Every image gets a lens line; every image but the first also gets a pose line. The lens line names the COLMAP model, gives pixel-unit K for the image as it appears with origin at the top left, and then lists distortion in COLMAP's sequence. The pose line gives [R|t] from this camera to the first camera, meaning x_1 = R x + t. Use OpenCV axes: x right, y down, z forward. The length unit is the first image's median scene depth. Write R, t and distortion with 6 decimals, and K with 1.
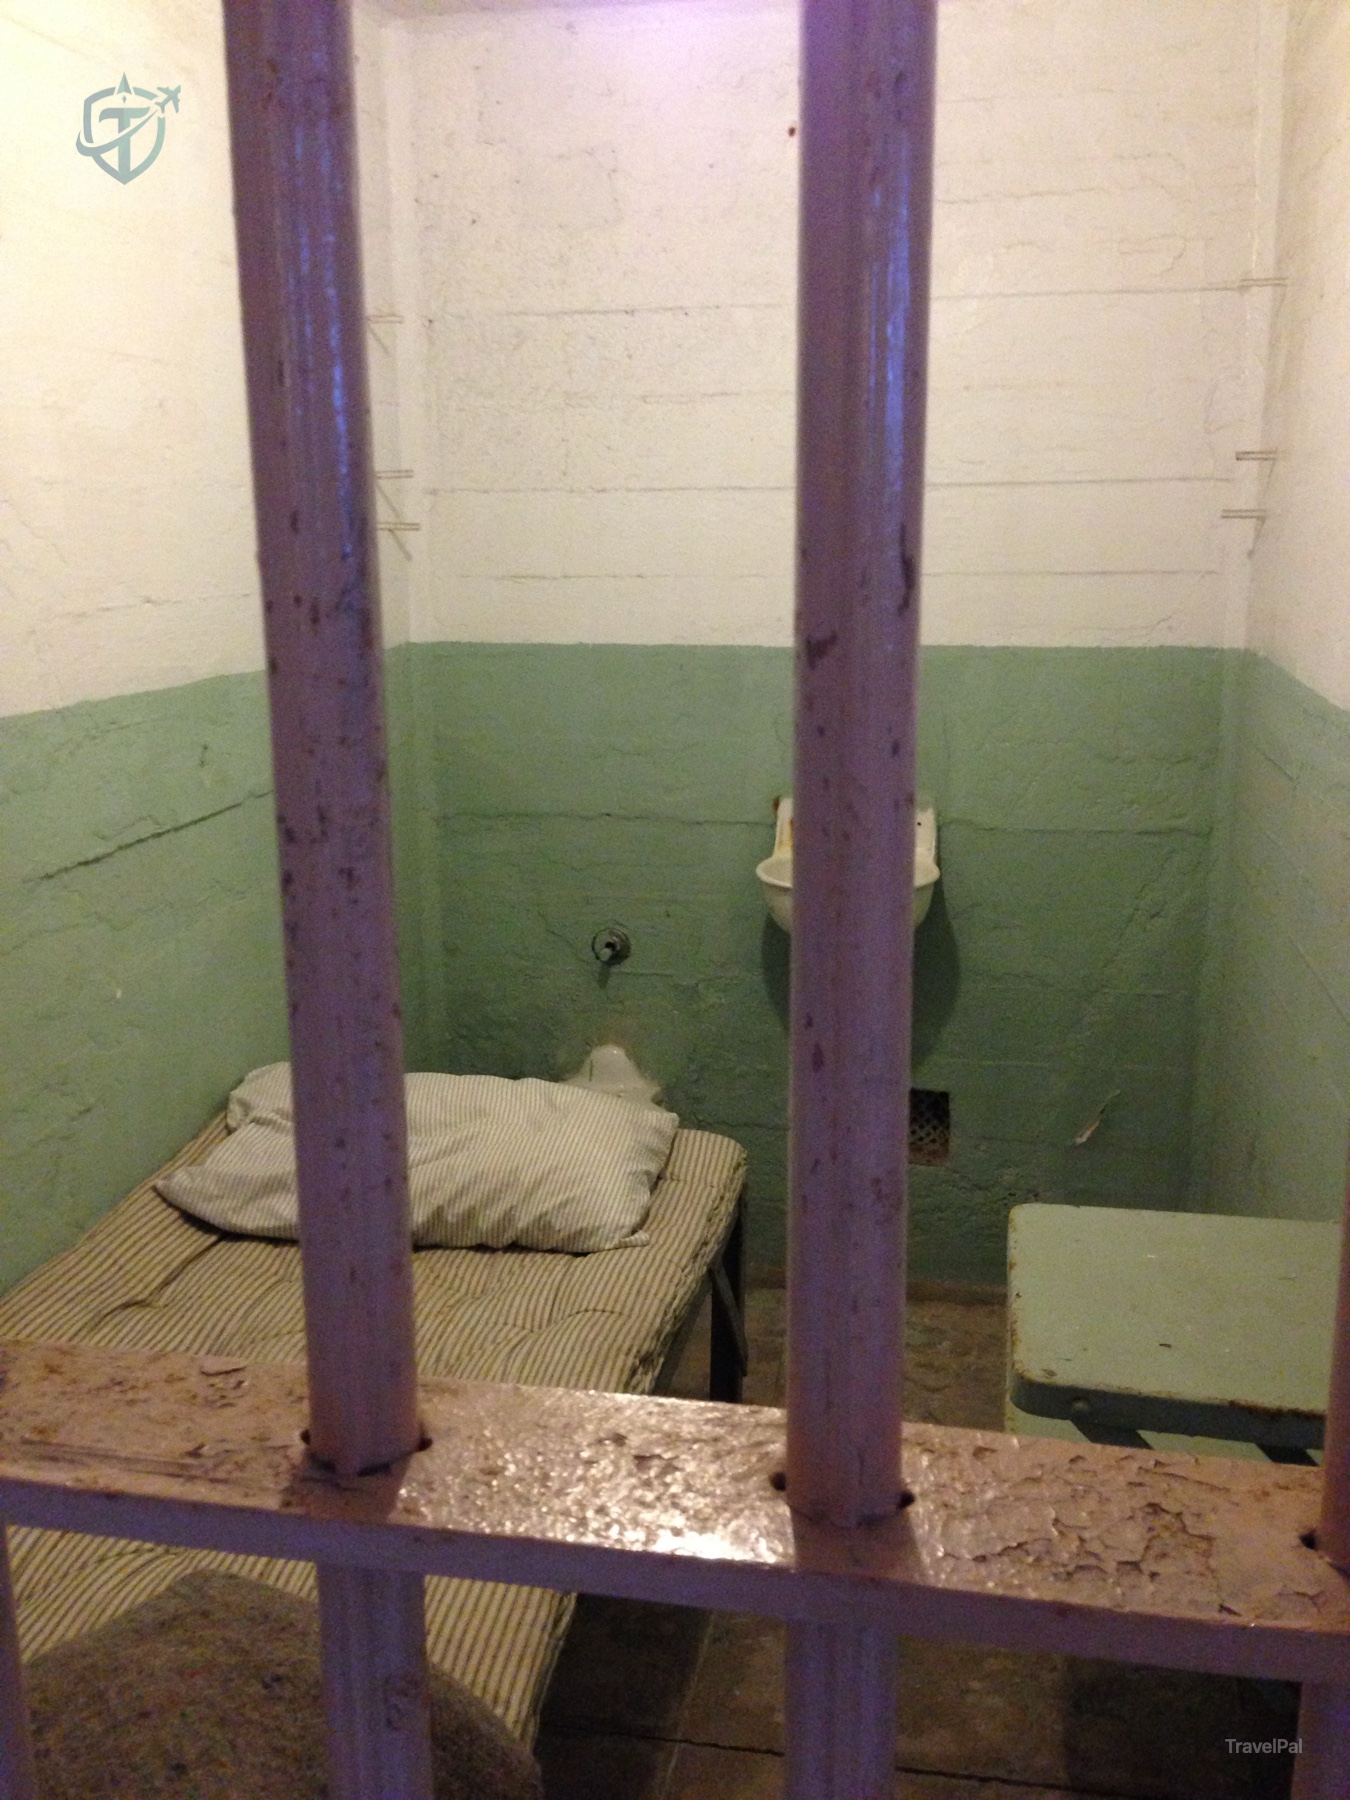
lens RADIAL K [[1658.9, 0, 675.3], [0, 1658.9, 909.4], [0, 0, 1]] dist [0.118490, -0.212846]
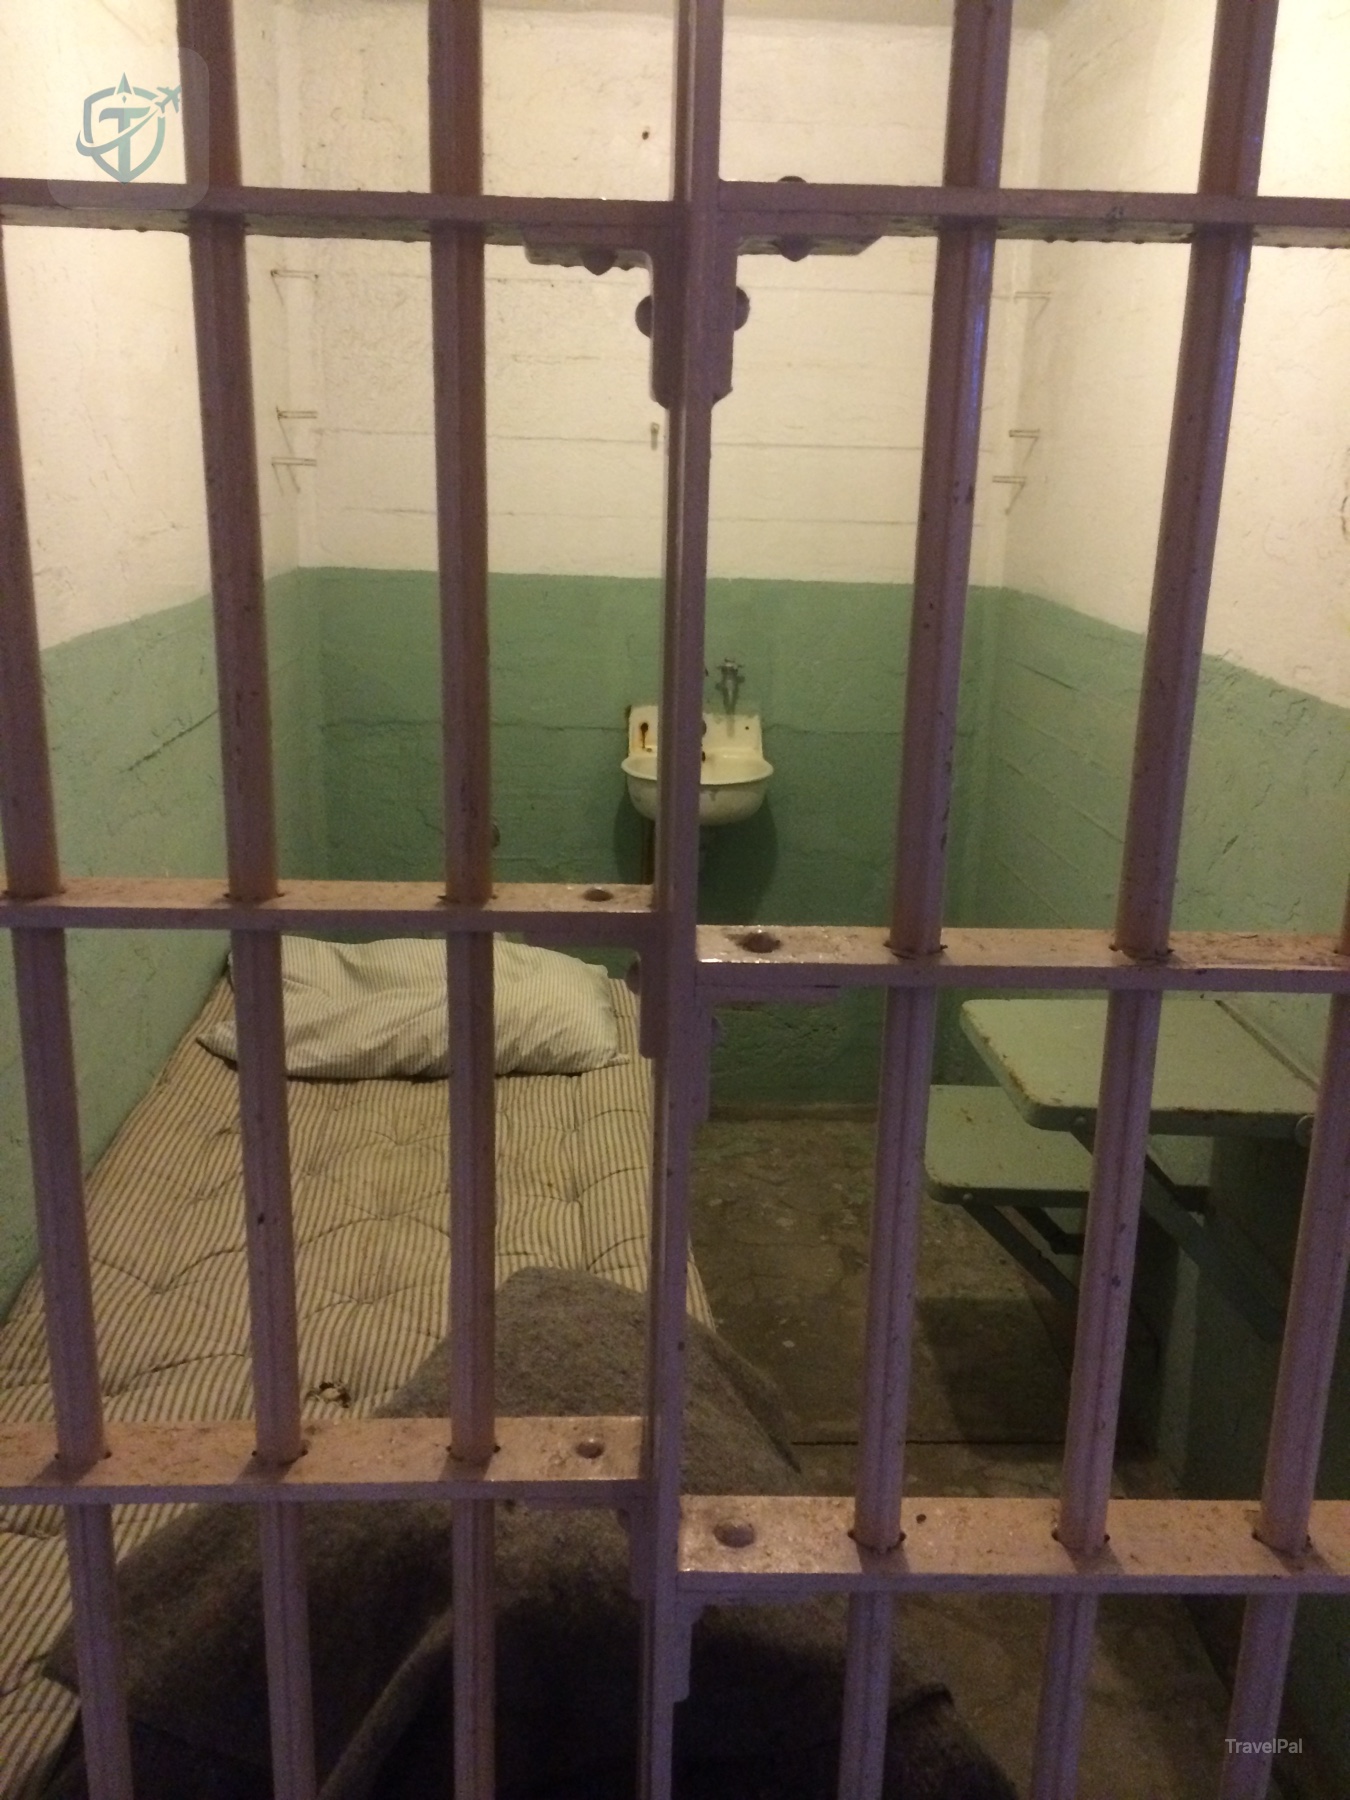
lens RADIAL K [[1545.8, 0, 675.0], [0, 1545.8, 900.0], [0, 0, 1]] dist [0.098510, -0.152832]
pose [[0.970100, -0.031535, 0.240648, -0.187943], [0.019986, 0.998535, 0.050282, 0.016548], [-0.241882, -0.043969, 0.969309, -0.088466]]
